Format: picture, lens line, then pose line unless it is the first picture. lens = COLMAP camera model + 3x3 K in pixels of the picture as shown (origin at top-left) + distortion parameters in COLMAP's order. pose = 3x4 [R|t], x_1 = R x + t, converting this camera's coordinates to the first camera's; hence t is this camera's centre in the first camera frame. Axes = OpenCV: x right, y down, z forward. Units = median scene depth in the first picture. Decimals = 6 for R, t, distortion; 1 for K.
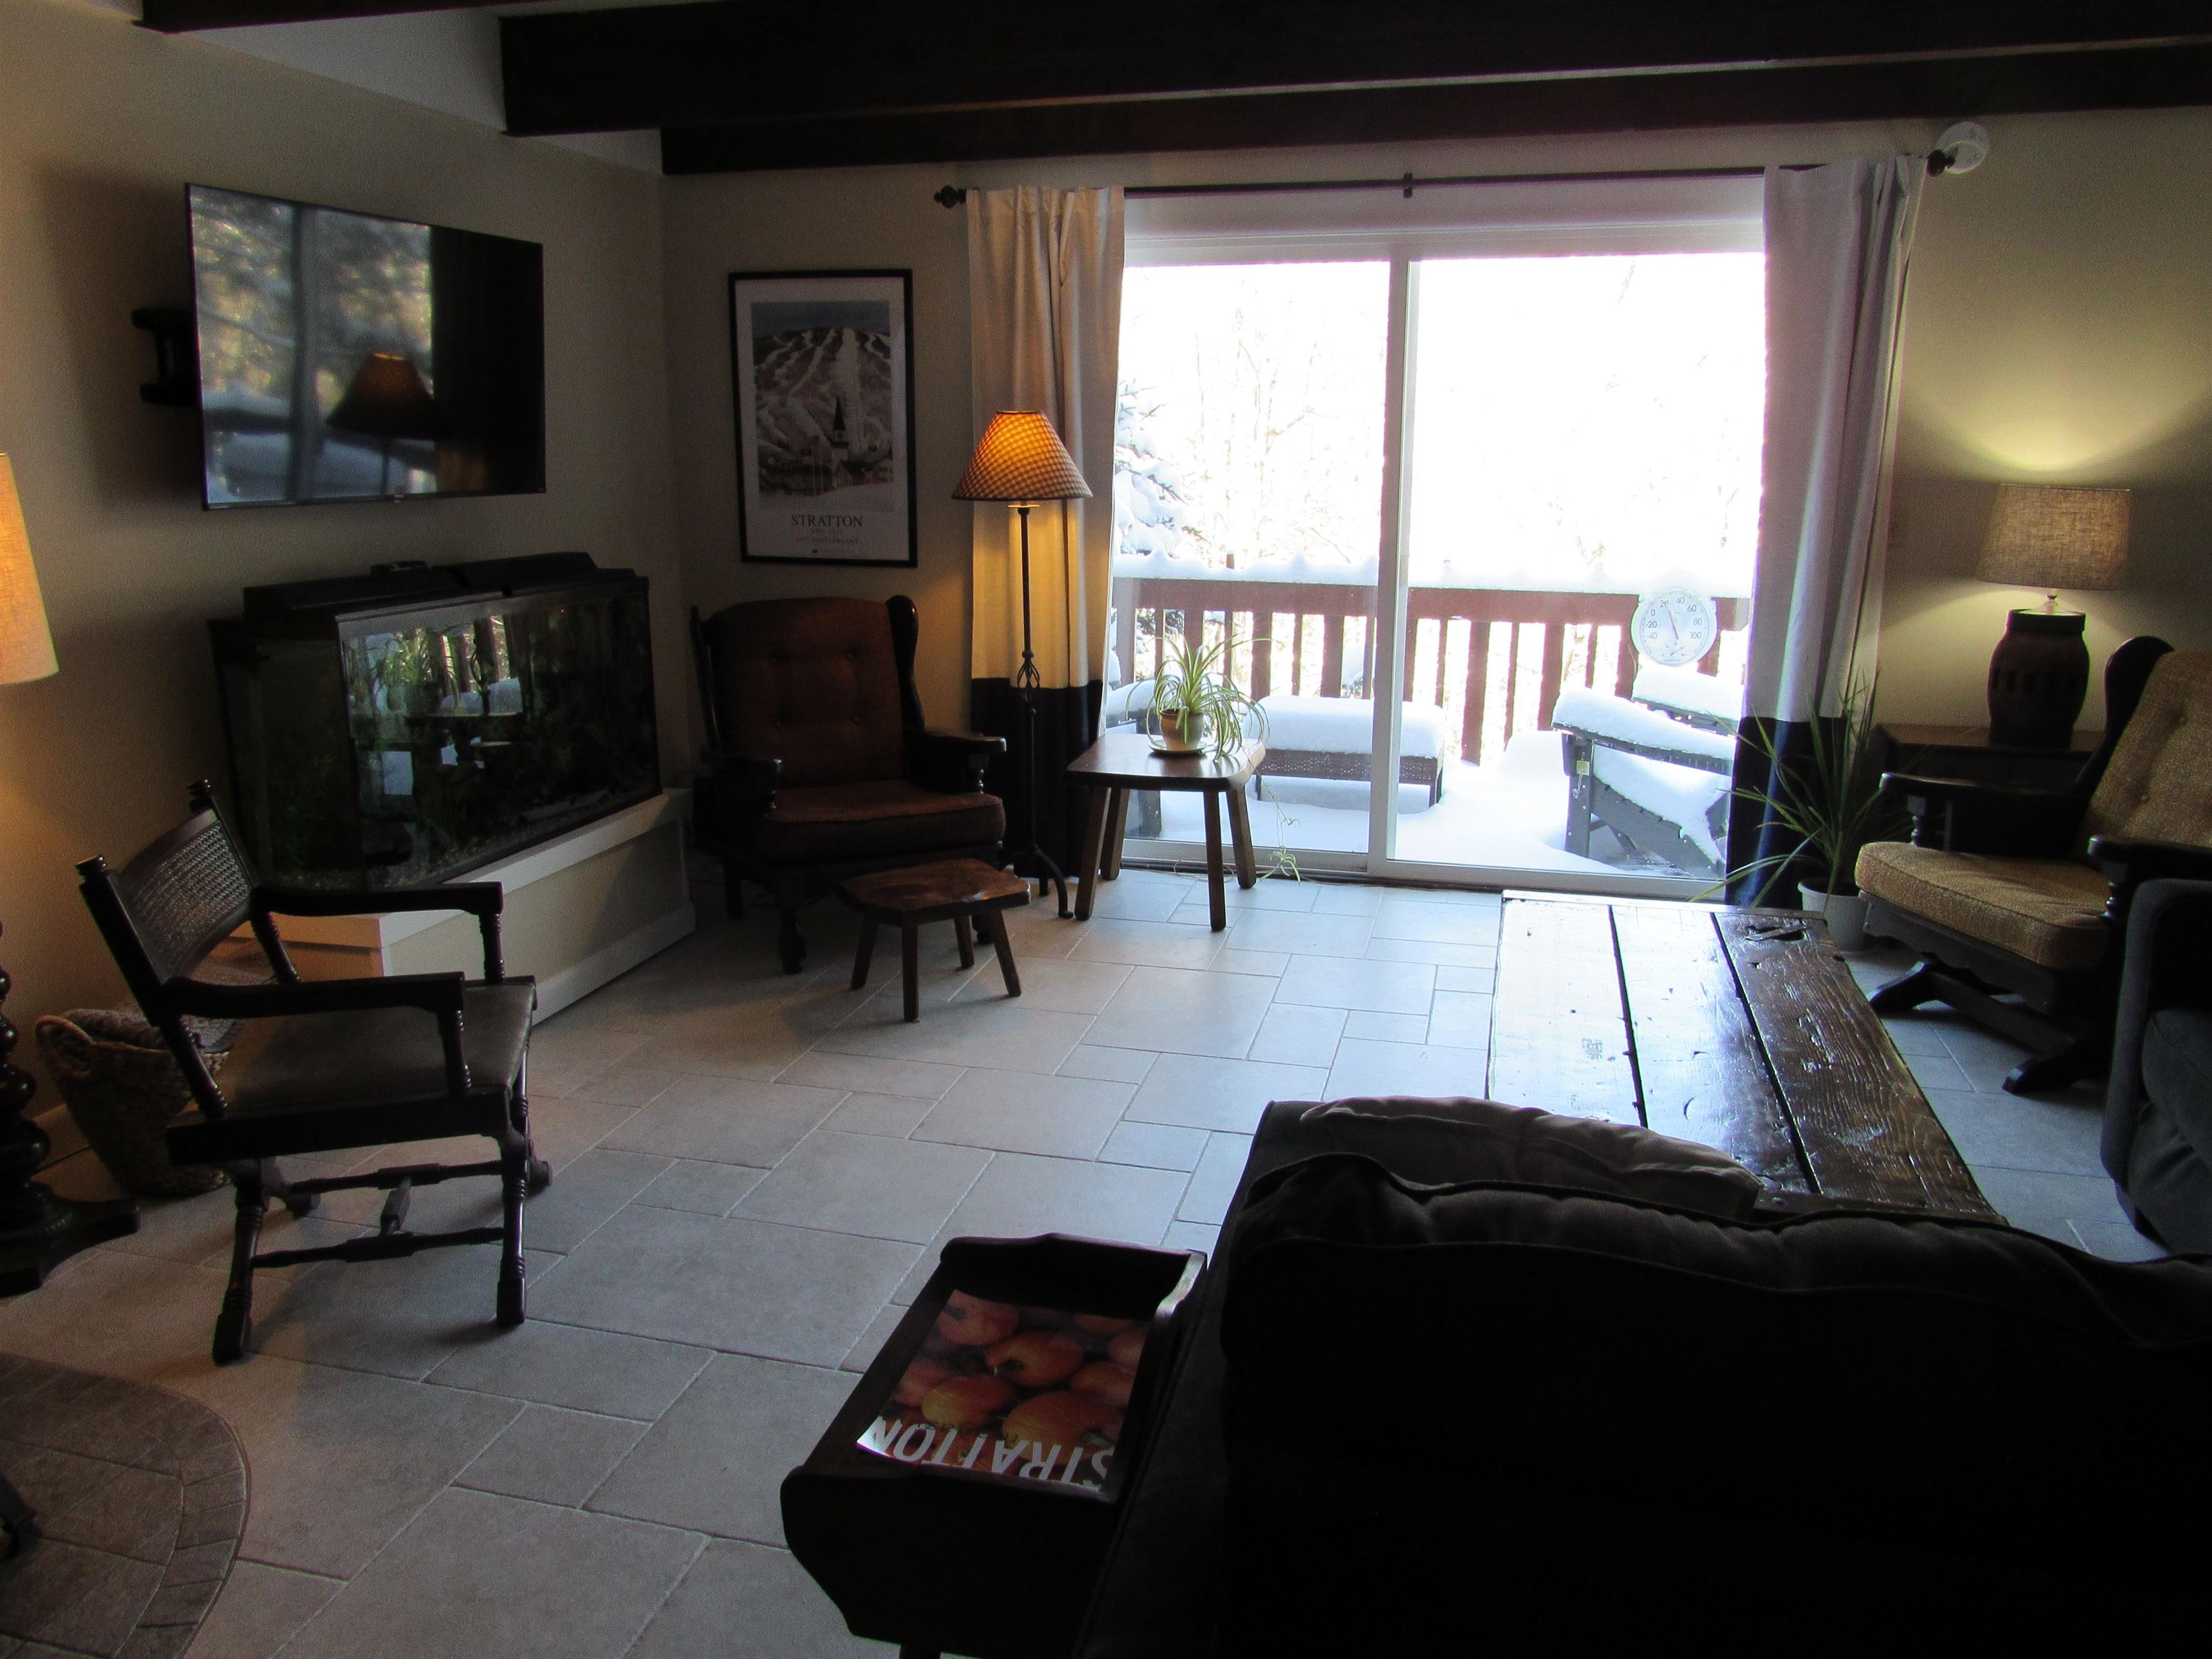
lens RADIAL K [[1569.1, 0, 1104.3], [0, 1569.1, 828.9], [0, 0, 1]] dist [-0.028762, -0.003454]
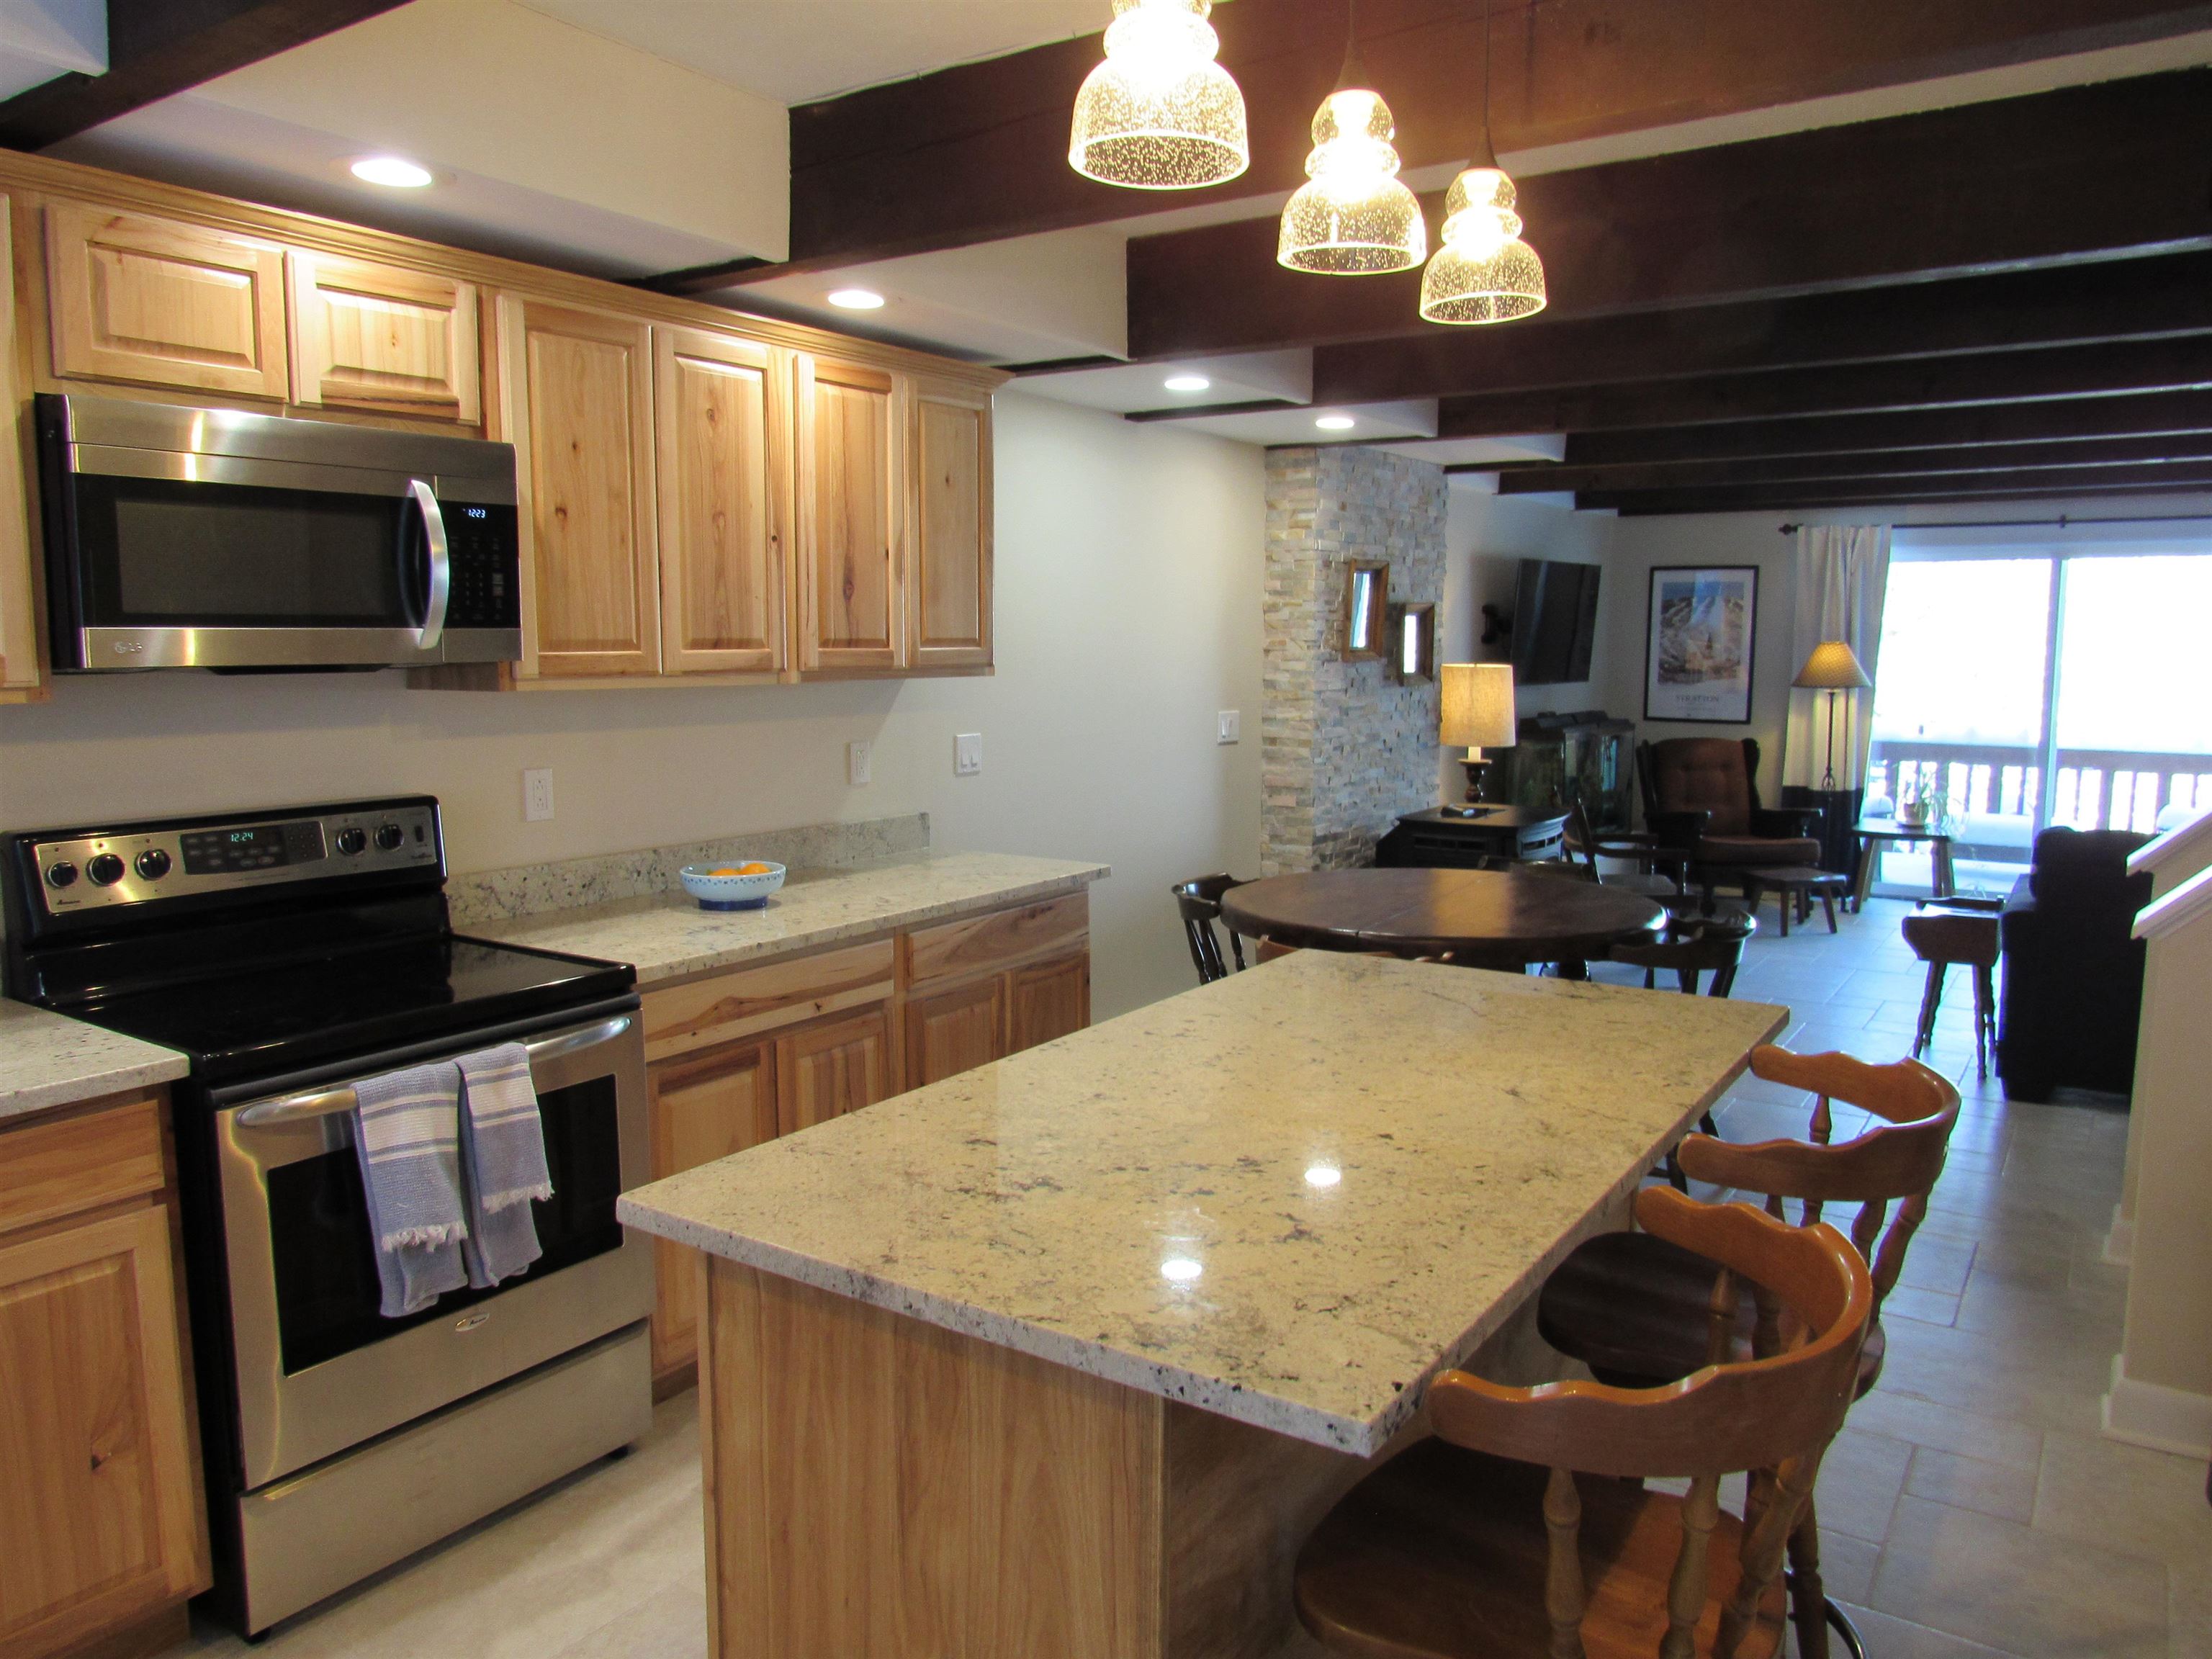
lens RADIAL K [[1569.1, 0, 1094.2], [0, 1569.1, 830.0], [0, 0, 1]] dist [-0.028762, -0.003454]
pose [[0.938536, 0.038053, -0.343077, -0.231199], [-0.077935, 0.991601, -0.103217, 0.220237], [0.336268, 0.123610, 0.933619, -1.017712]]
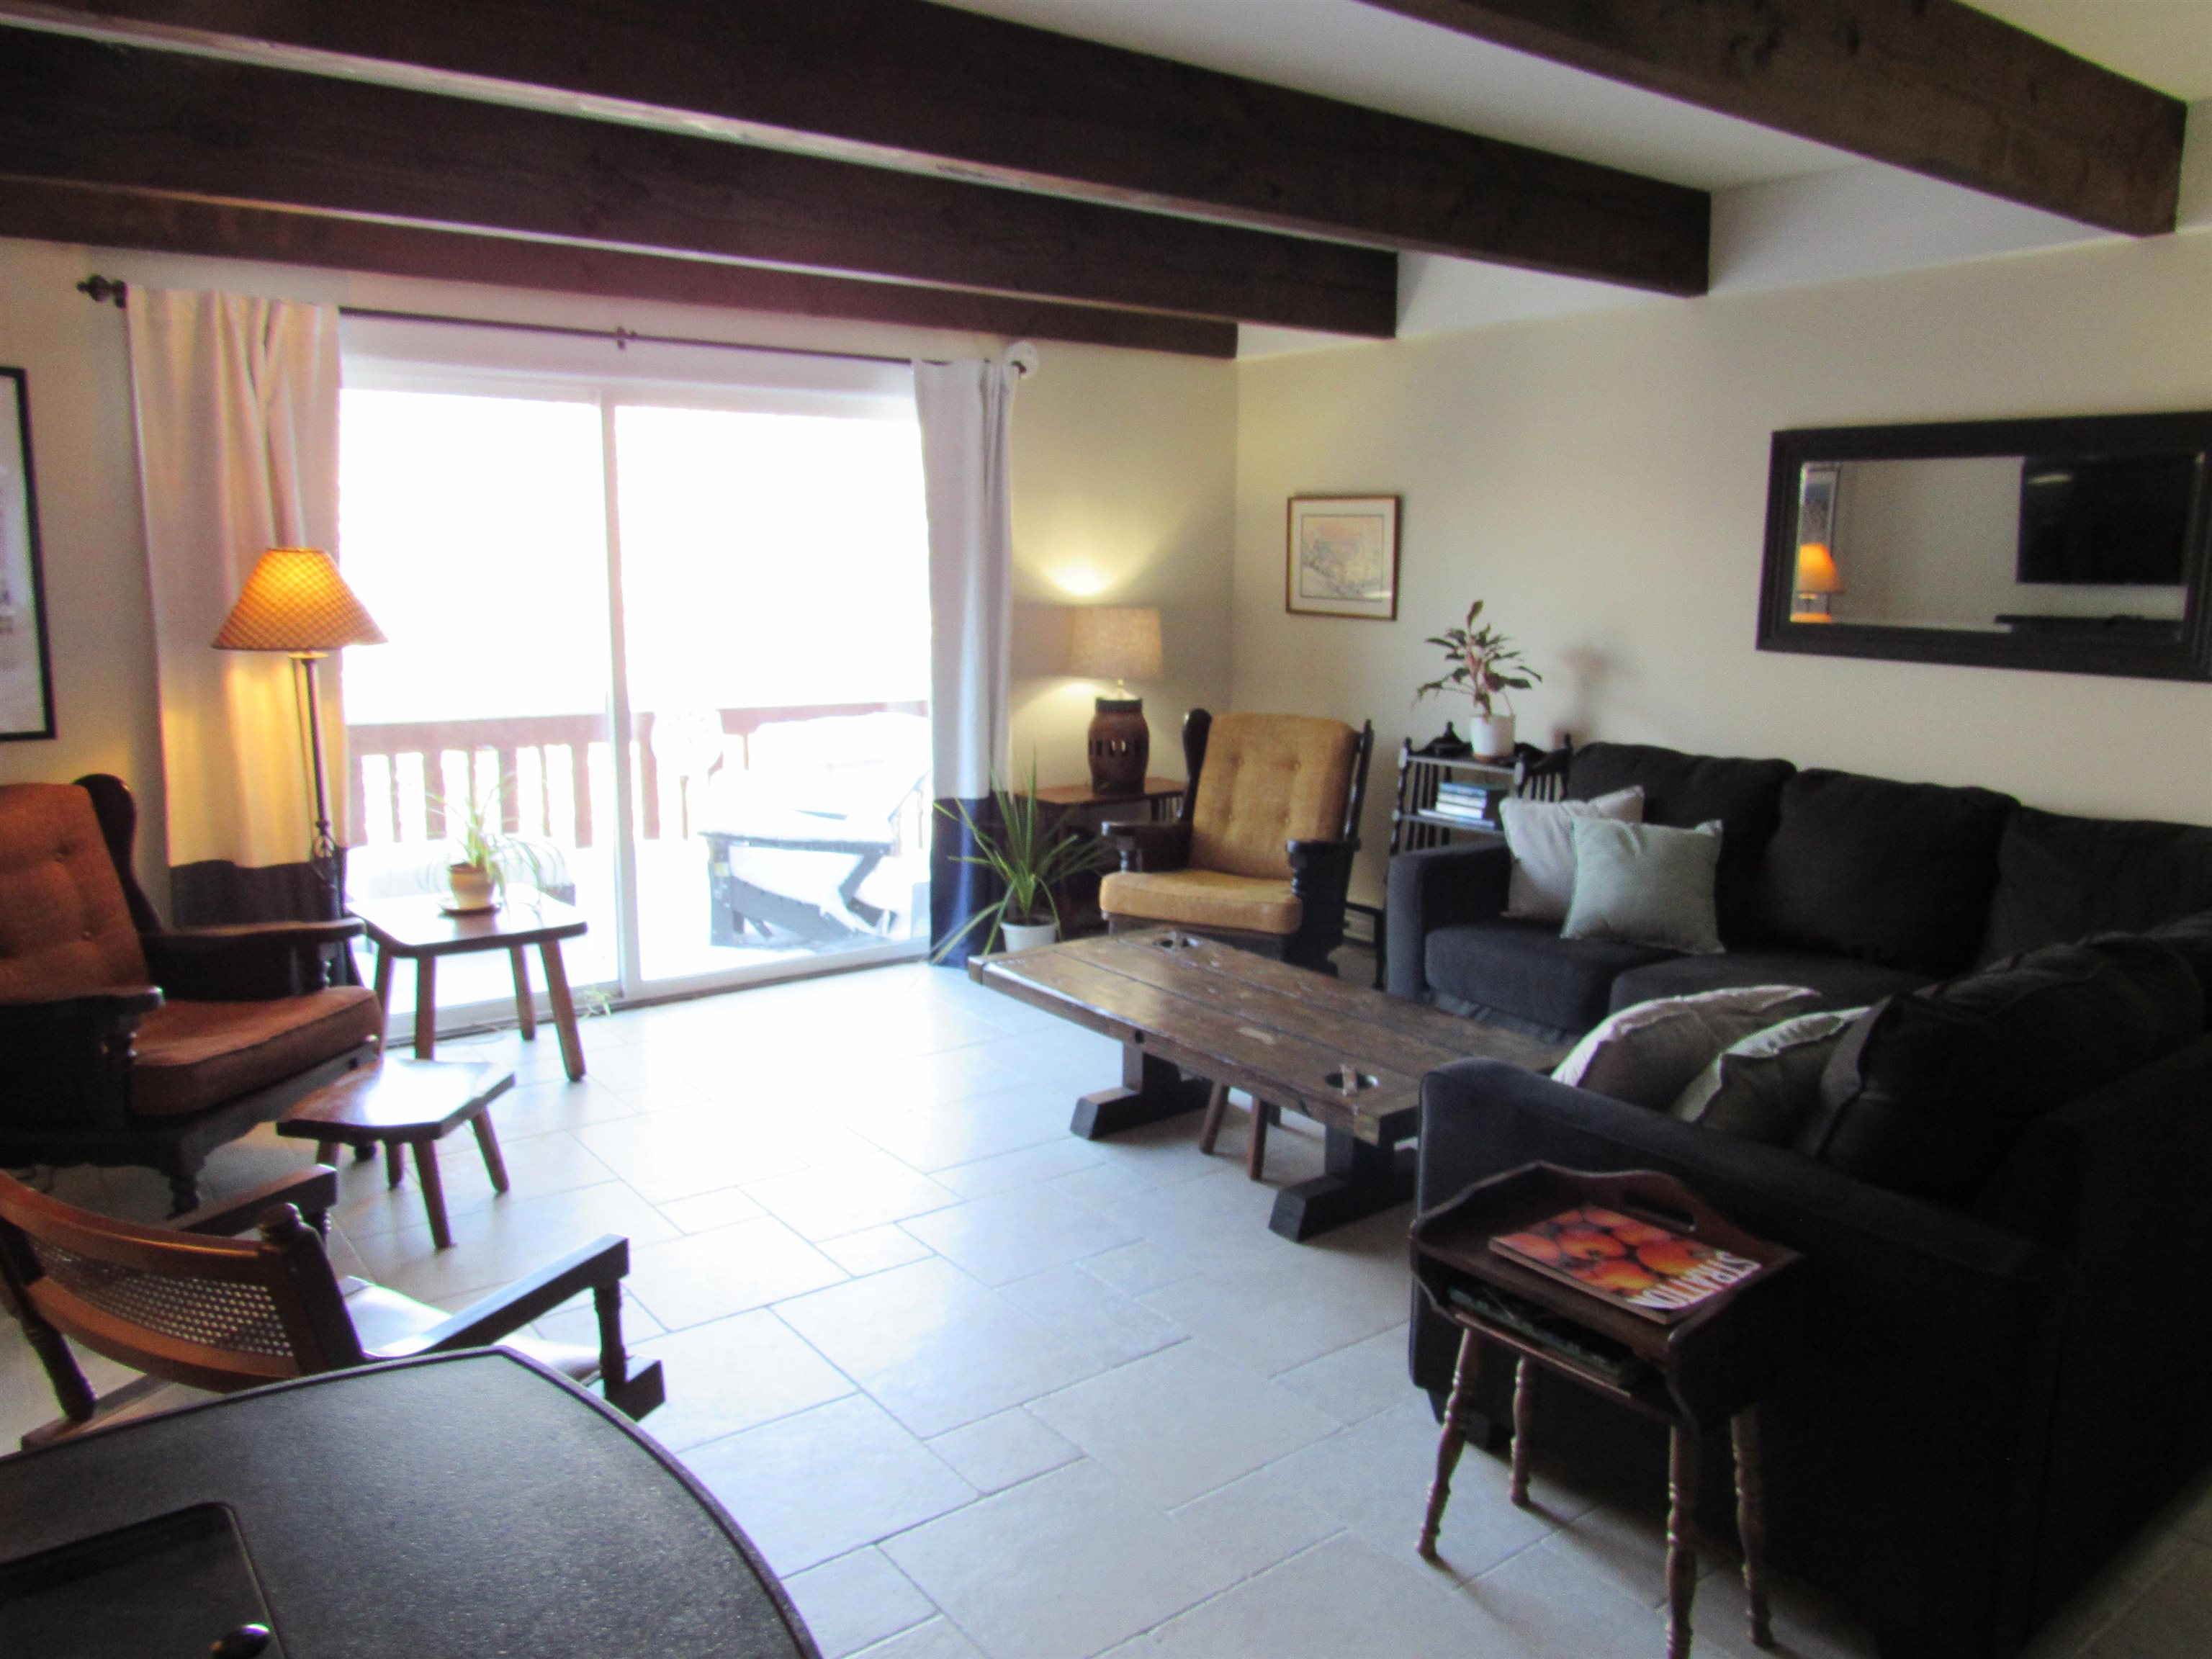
lens RADIAL K [[1569.1, 0, 1100.5], [0, 1569.1, 826.7], [0, 0, 1]] dist [-0.028762, -0.003454]
pose [[0.622705, -0.127273, 0.772037, -0.444916], [0.179142, 0.983665, 0.017669, -0.047331], [-0.761674, 0.127302, 0.635332, 0.121908]]
